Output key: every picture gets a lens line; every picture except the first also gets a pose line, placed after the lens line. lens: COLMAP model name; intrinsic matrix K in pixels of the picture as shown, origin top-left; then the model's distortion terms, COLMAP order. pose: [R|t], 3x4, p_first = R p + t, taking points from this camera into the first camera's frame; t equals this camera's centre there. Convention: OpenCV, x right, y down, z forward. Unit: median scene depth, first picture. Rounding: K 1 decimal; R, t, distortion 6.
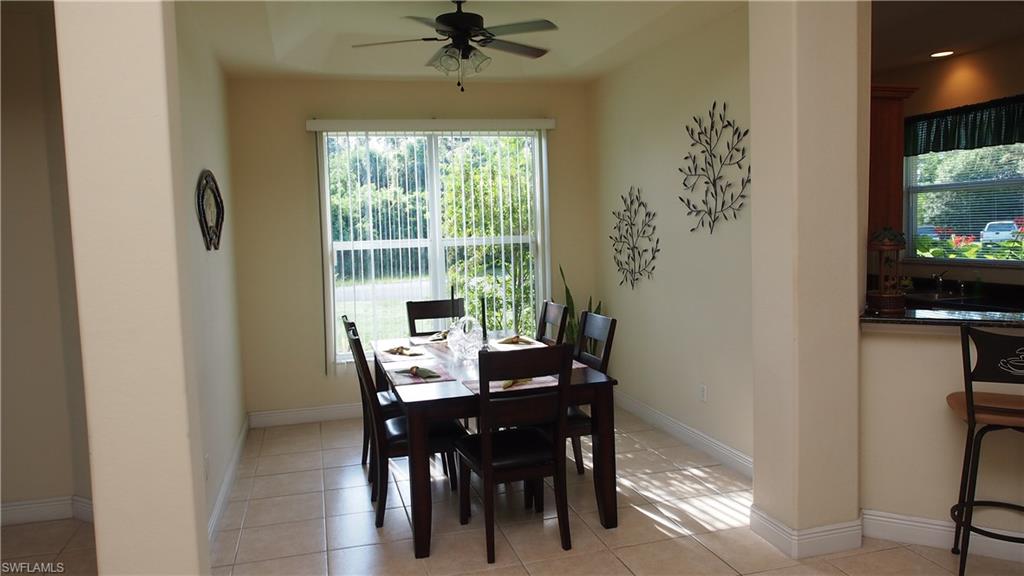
lens RADIAL K [[723.8, 0, 510.5], [0, 723.8, 281.4], [0, 0, 1]] dist [-0.003215, -0.000183]
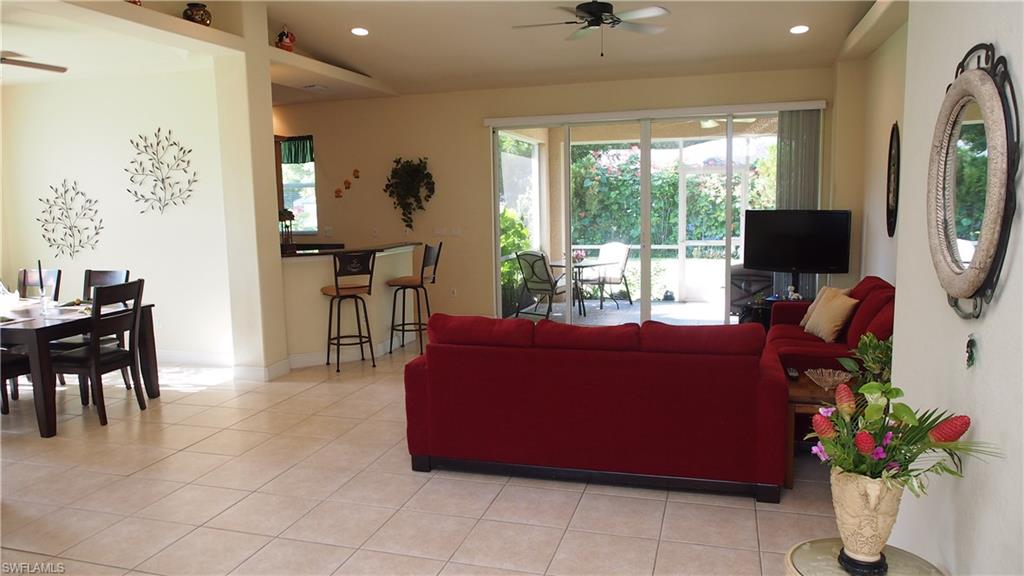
lens RADIAL K [[723.8, 0, 510.5], [0, 723.8, 289.1], [0, 0, 1]] dist [-0.003215, -0.000183]
pose [[0.527452, -0.088312, 0.844982, -0.633867], [0.069658, 0.995730, 0.060585, 0.049610], [-0.846724, 0.026904, 0.531351, -0.421078]]
